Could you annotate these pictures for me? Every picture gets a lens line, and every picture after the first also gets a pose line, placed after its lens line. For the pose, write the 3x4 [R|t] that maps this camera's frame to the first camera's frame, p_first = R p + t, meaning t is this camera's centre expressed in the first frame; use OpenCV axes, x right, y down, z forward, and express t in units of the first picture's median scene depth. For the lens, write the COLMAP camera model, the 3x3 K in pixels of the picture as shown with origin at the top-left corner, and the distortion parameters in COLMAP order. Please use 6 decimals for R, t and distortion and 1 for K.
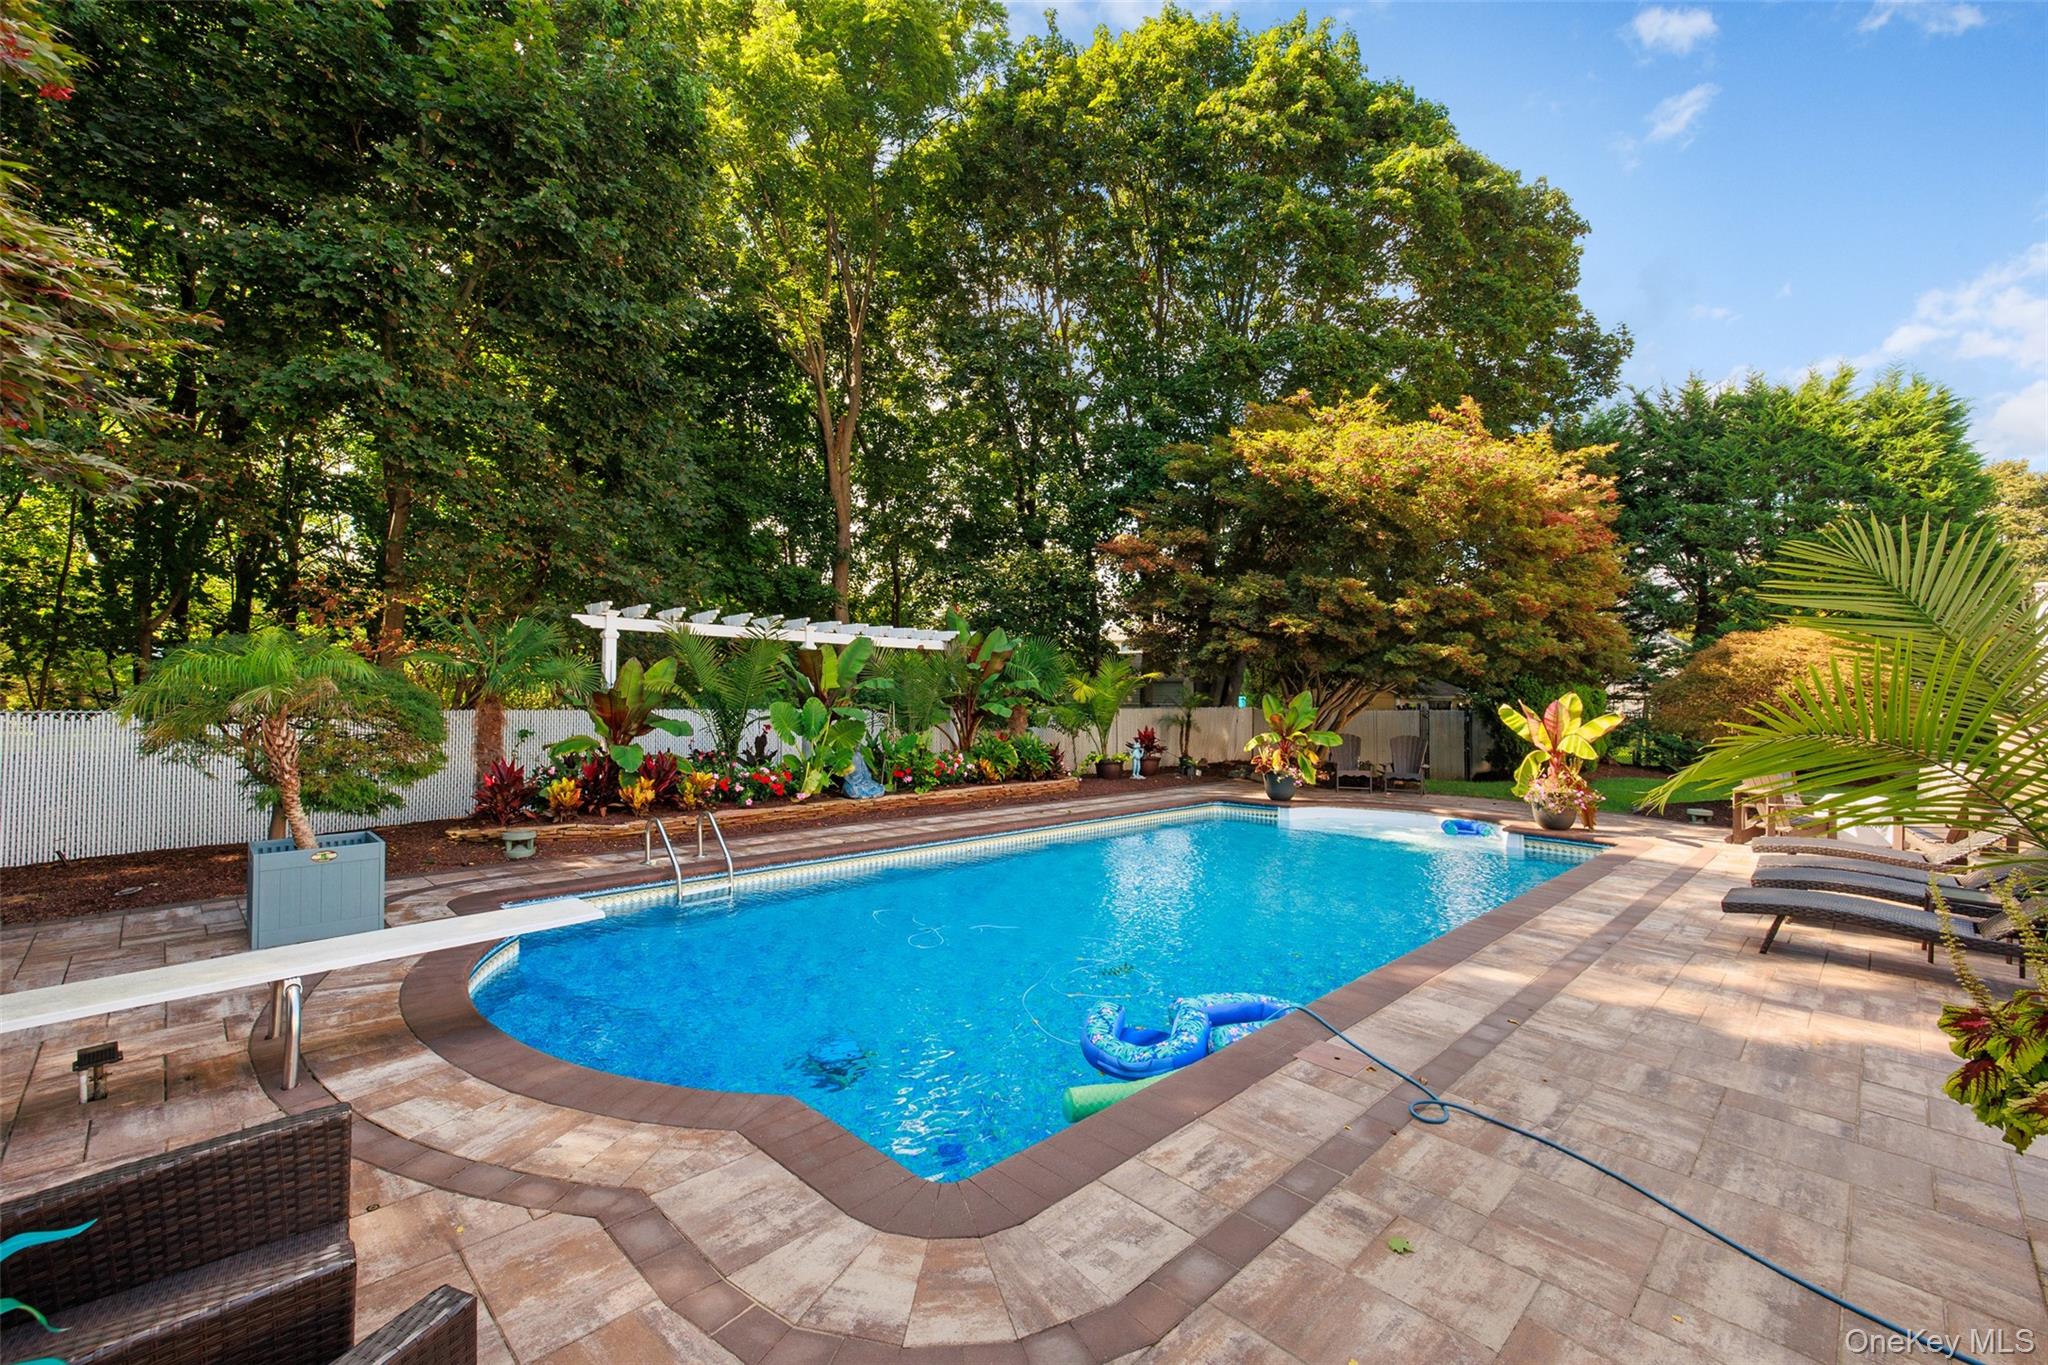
lens RADIAL K [[876.9, 0, 1022.2], [0, 876.9, 690.0], [0, 0, 1]] dist [0.008323, -0.000082]
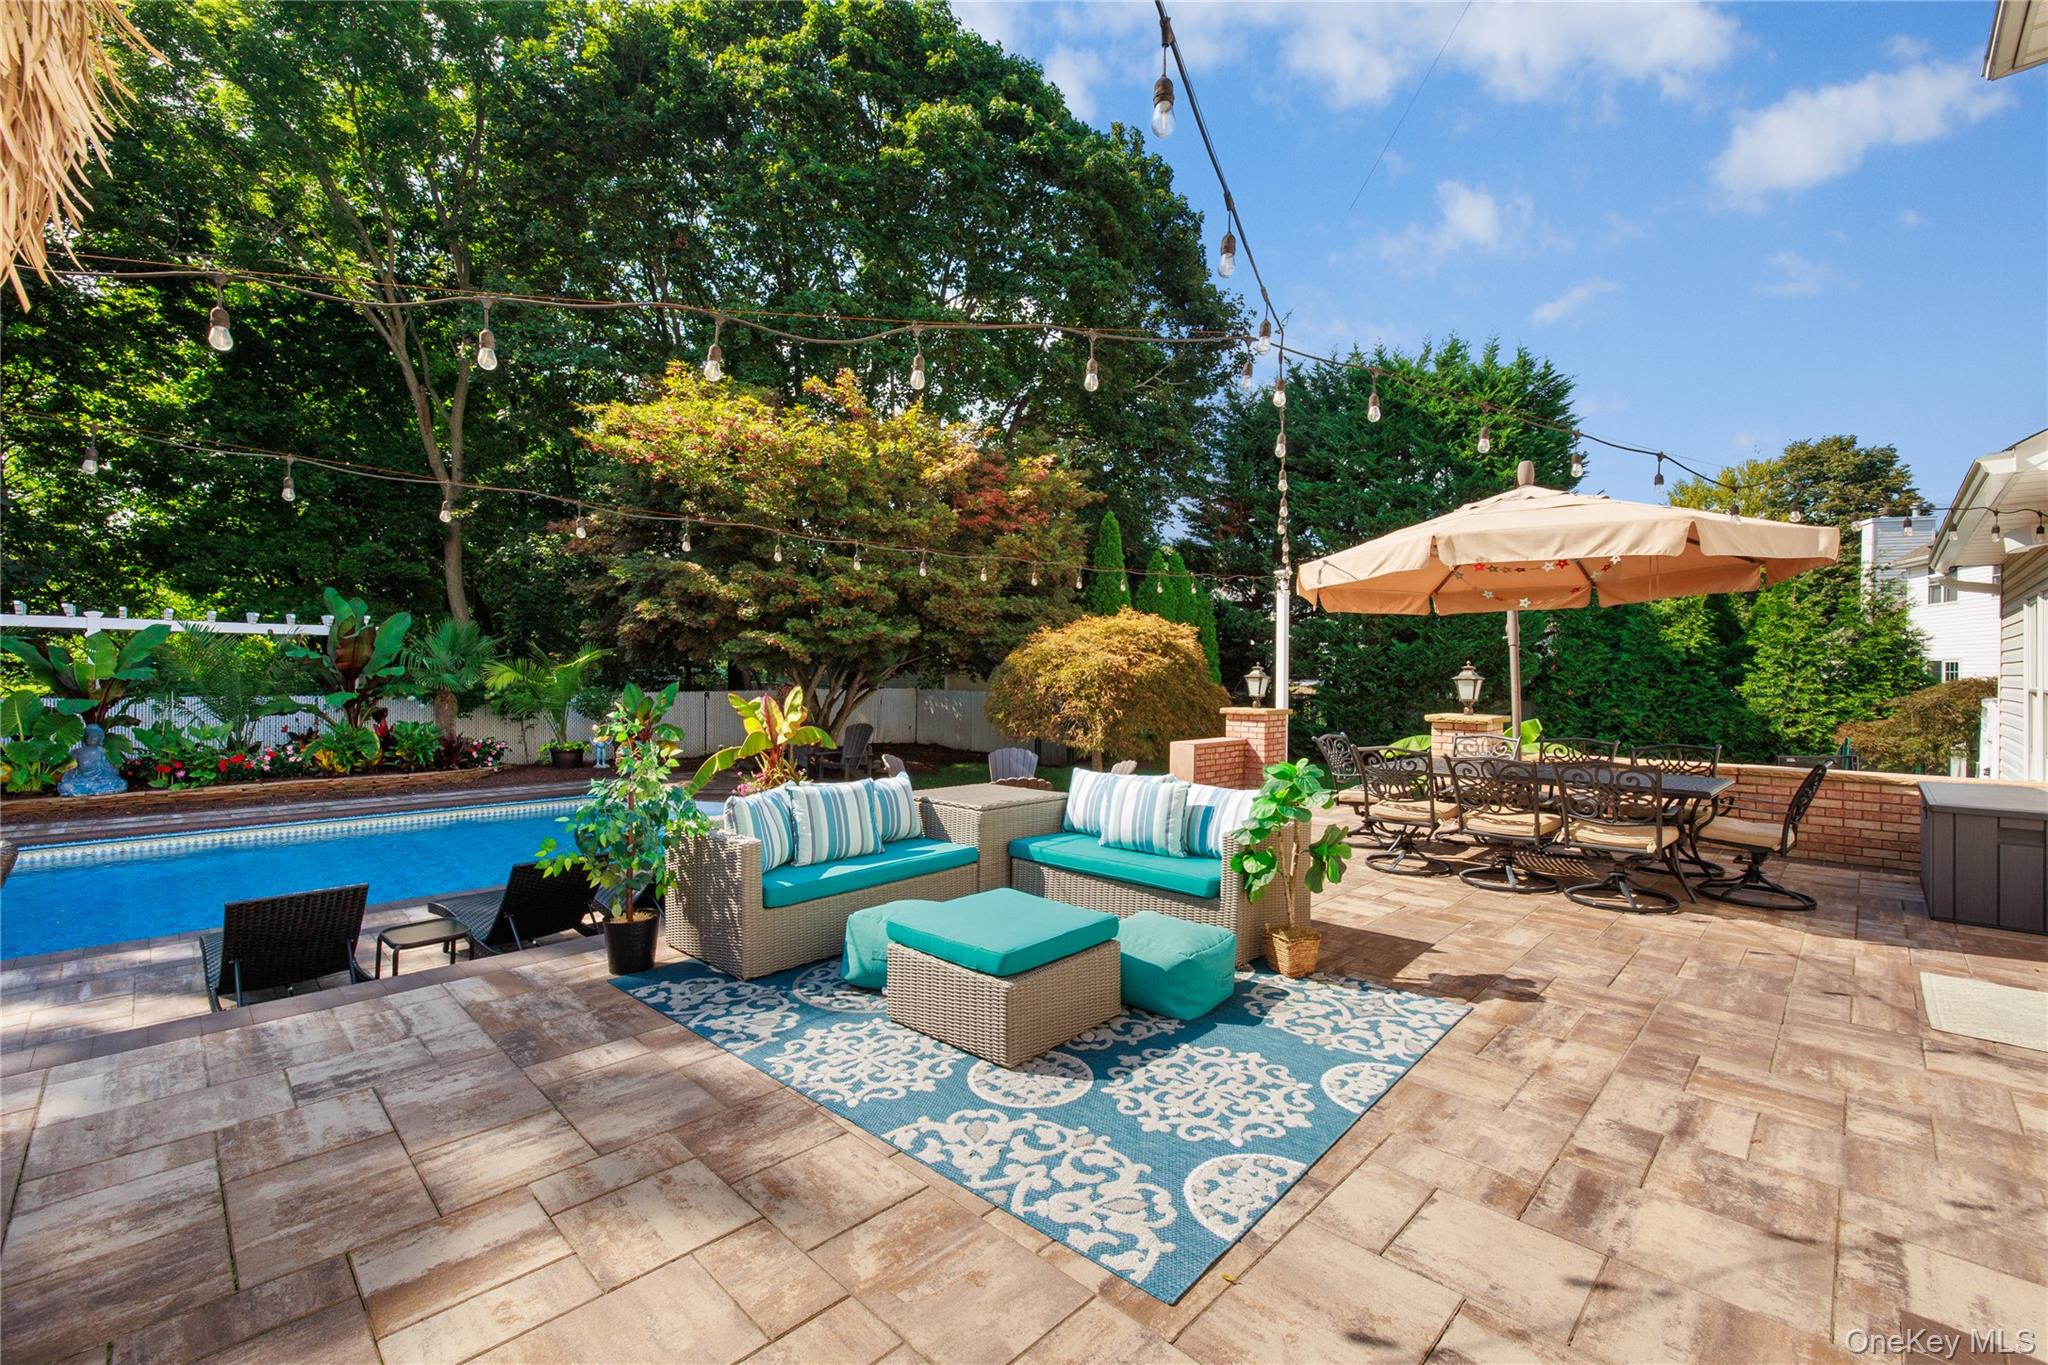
lens RADIAL K [[876.9, 0, 1025.8], [0, 876.9, 678.0], [0, 0, 1]] dist [0.008323, -0.000082]
pose [[0.999996, 0.001927, 0.002035, 0.594641], [-0.001964, 0.999832, 0.018229, -0.015364], [-0.002000, -0.018232, 0.999832, 0.039398]]
